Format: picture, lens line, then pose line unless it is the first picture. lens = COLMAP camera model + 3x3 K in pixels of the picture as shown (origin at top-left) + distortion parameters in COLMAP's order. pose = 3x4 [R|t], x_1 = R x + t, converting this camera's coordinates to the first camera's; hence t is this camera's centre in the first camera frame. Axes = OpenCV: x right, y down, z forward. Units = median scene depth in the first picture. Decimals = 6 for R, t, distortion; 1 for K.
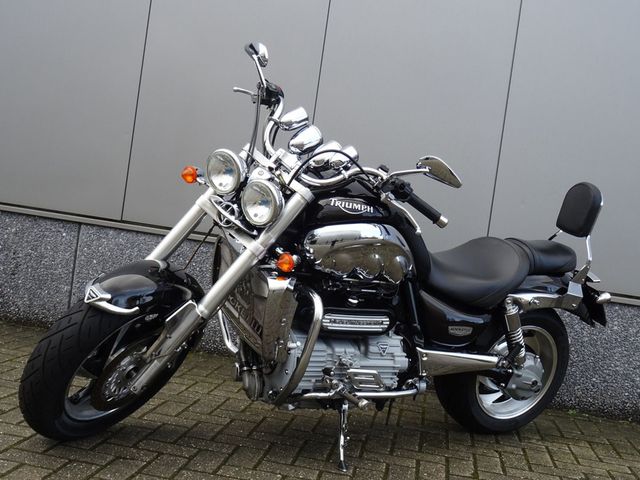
lens RADIAL K [[794.1, 0, 319.2], [0, 794.1, 241.5], [0, 0, 1]] dist [-0.088640, 0.000000]
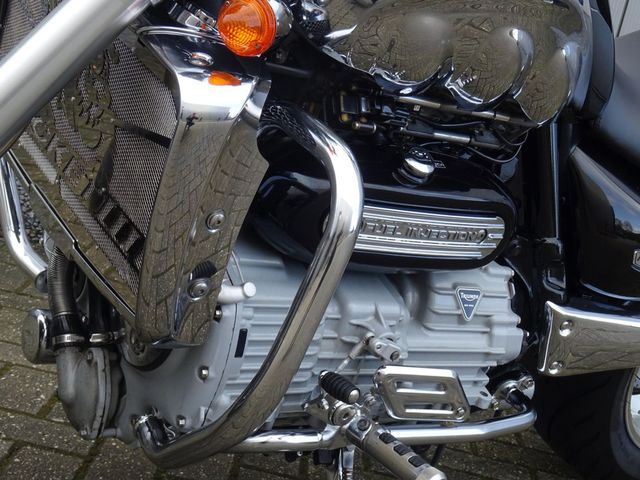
lens RADIAL K [[1168.9, 0, 320.2], [0, 1168.9, 237.4], [0, 0, 1]] dist [0.034215, 0.000000]
pose [[0.985504, 0.073956, 0.152681, -0.068295], [-0.099373, 0.981072, 0.166202, 0.026960], [-0.137499, -0.178966, 0.974200, 0.522127]]
